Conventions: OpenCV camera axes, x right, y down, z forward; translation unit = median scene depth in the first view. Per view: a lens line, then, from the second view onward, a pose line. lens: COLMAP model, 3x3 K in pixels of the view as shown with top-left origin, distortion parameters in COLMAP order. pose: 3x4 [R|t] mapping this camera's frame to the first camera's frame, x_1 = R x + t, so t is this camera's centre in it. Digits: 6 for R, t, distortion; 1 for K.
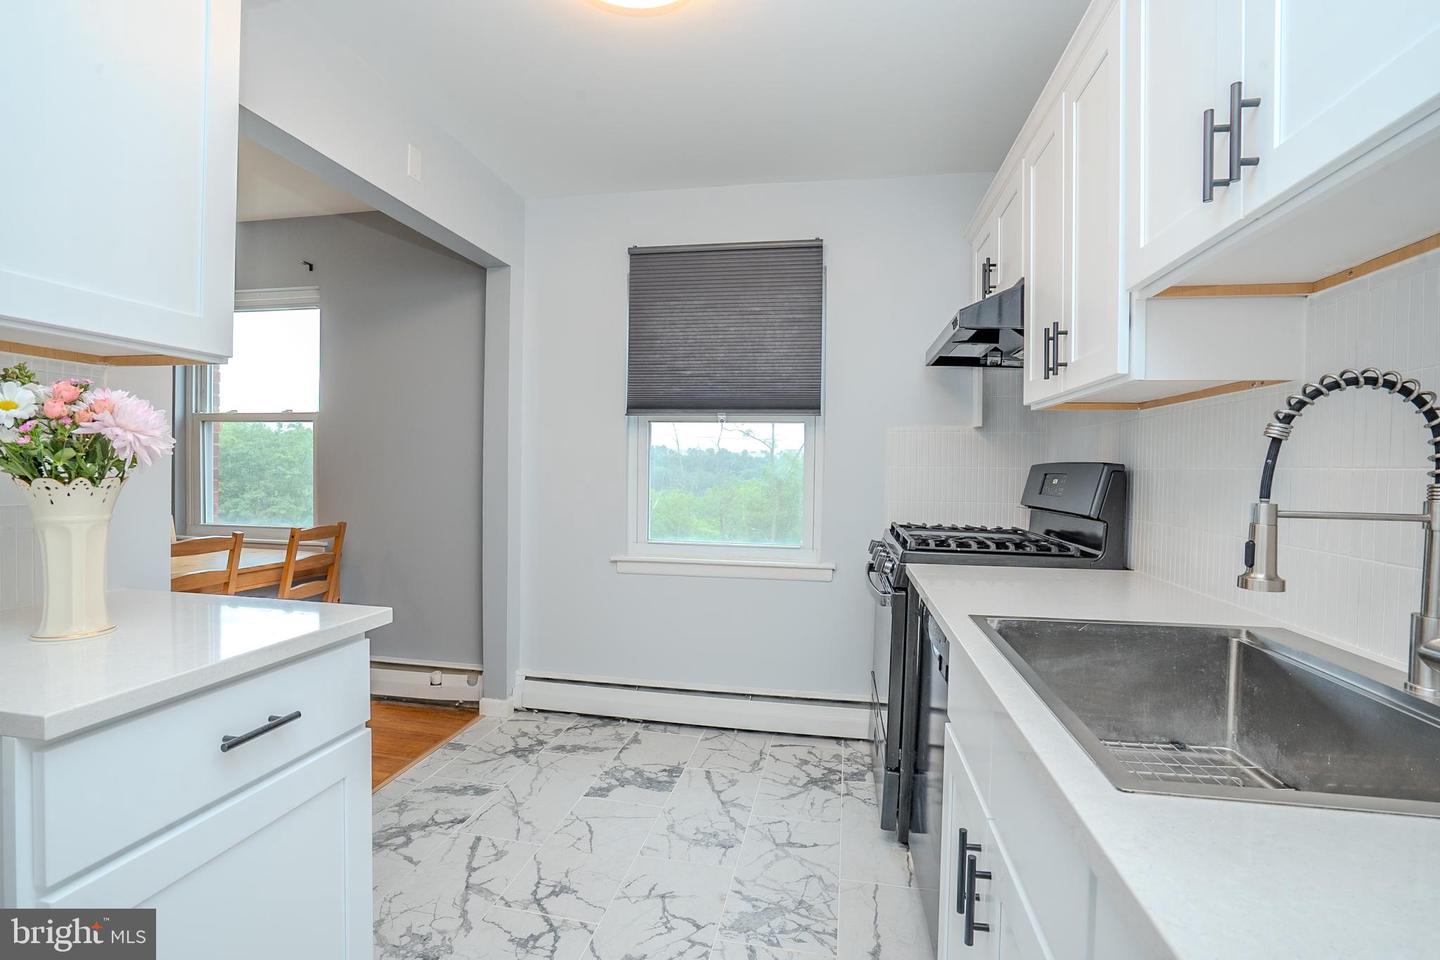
lens RADIAL K [[662.4, 0, 720.9], [0, 662.4, 477.9], [0, 0, 1]] dist [-0.067269, 0.032319]
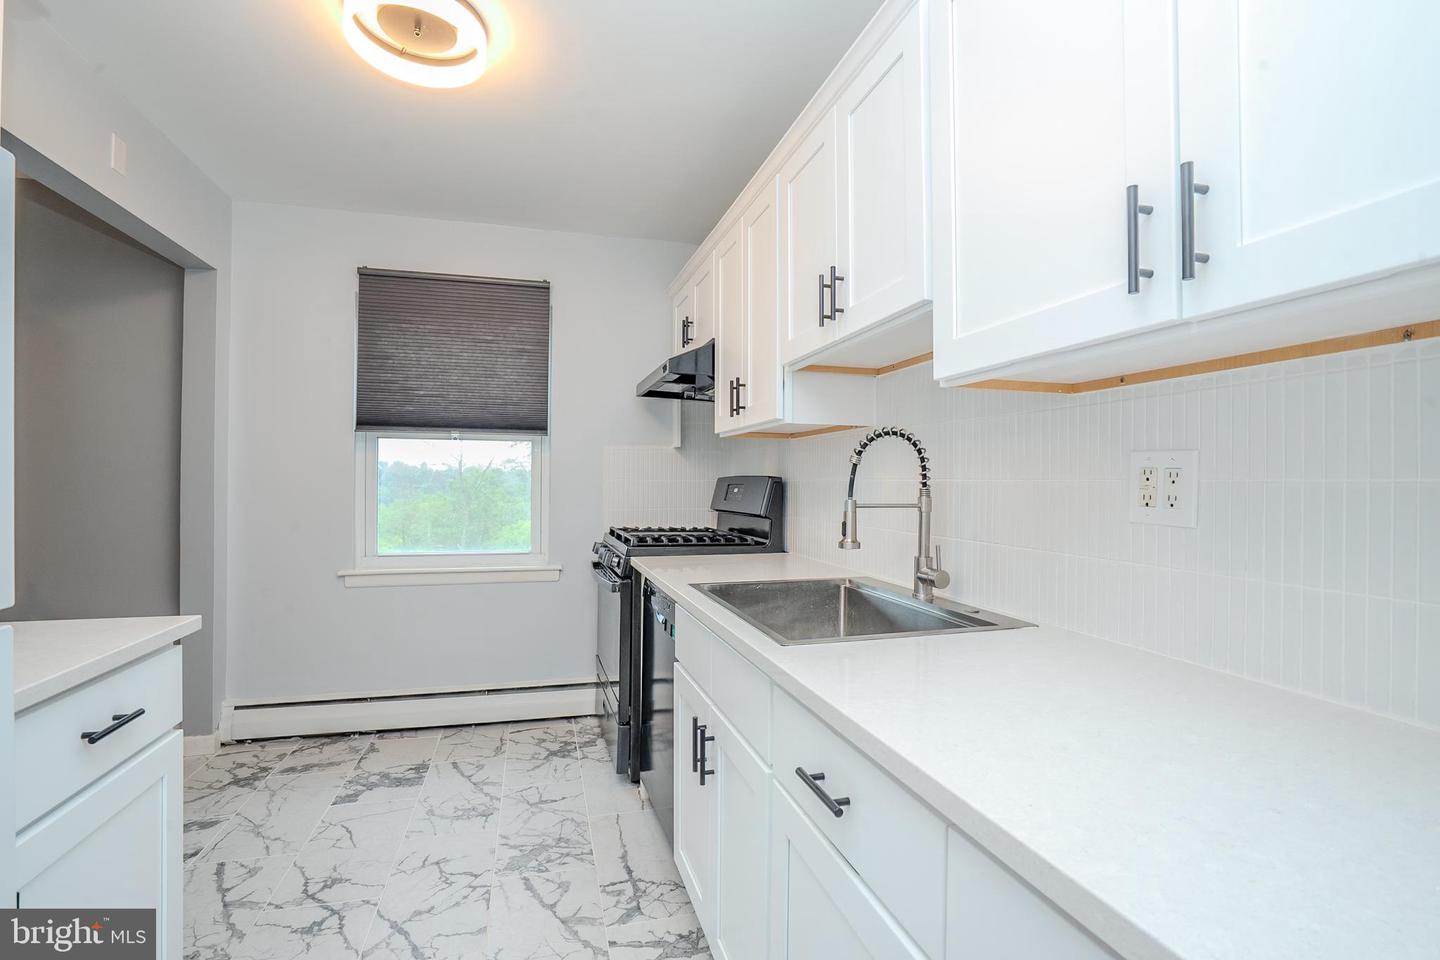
lens RADIAL K [[660.8, 0, 717.7], [0, 660.8, 479.9], [0, 0, 1]] dist [-0.065400, 0.025190]
pose [[0.896725, -0.008110, 0.442513, -0.118911], [0.015041, 0.999813, -0.012157, 0.000223], [-0.442332, 0.017558, 0.896680, -0.194742]]
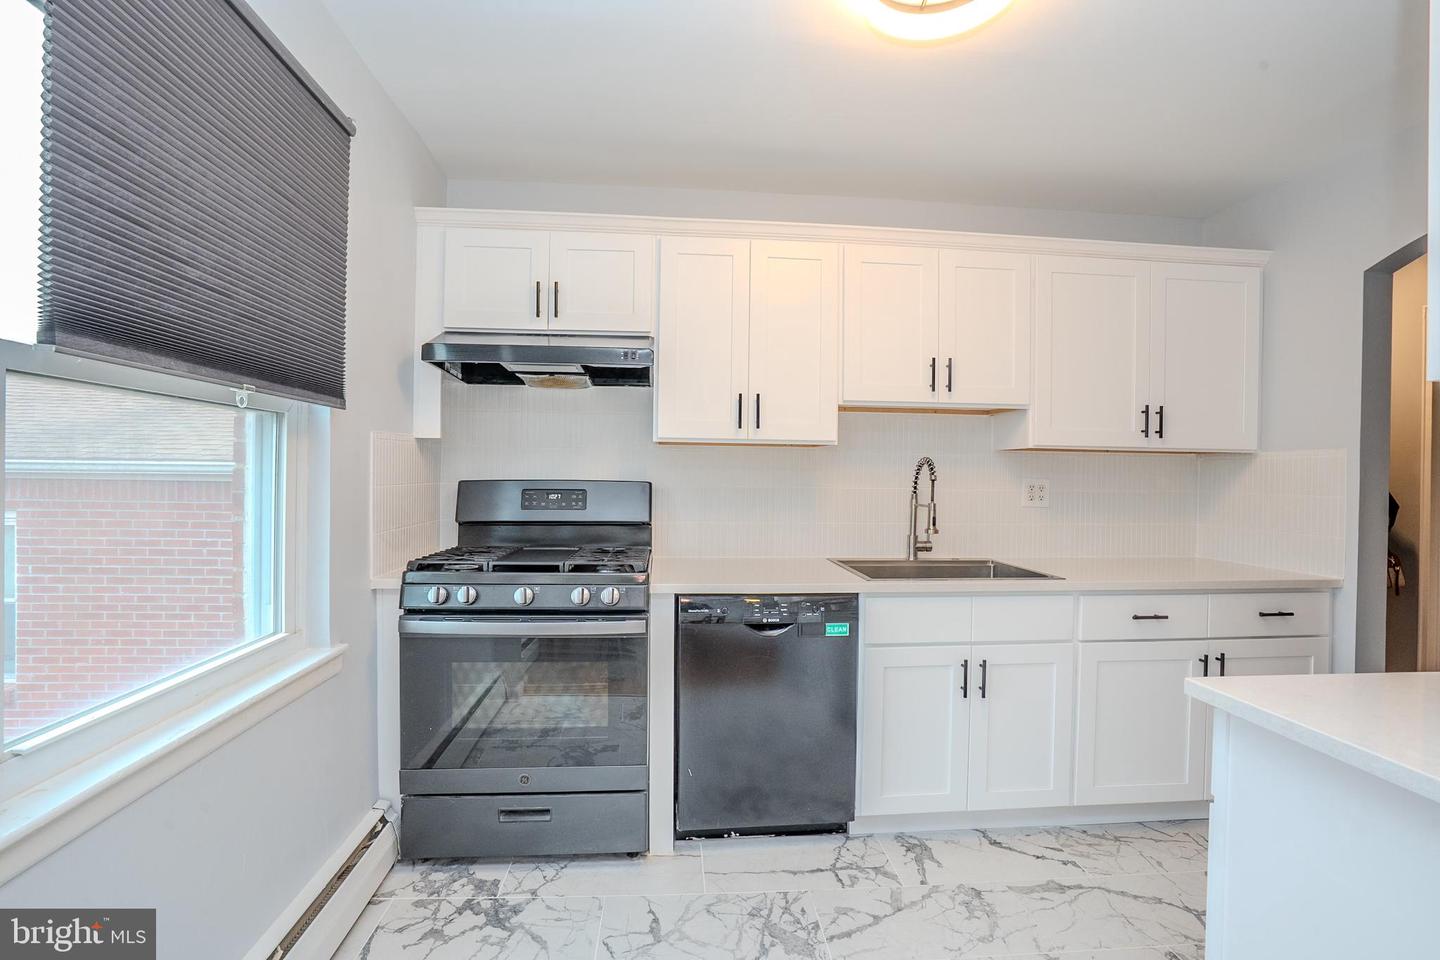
lens RADIAL K [[660.8, 0, 717.7], [0, 660.8, 479.9], [0, 0, 1]] dist [-0.065400, 0.025190]
pose [[-0.259666, -0.030093, 0.965229, -0.699857], [0.000261, 0.999512, 0.031232, -0.063222], [-0.965698, 0.008362, -0.259532, 1.093887]]
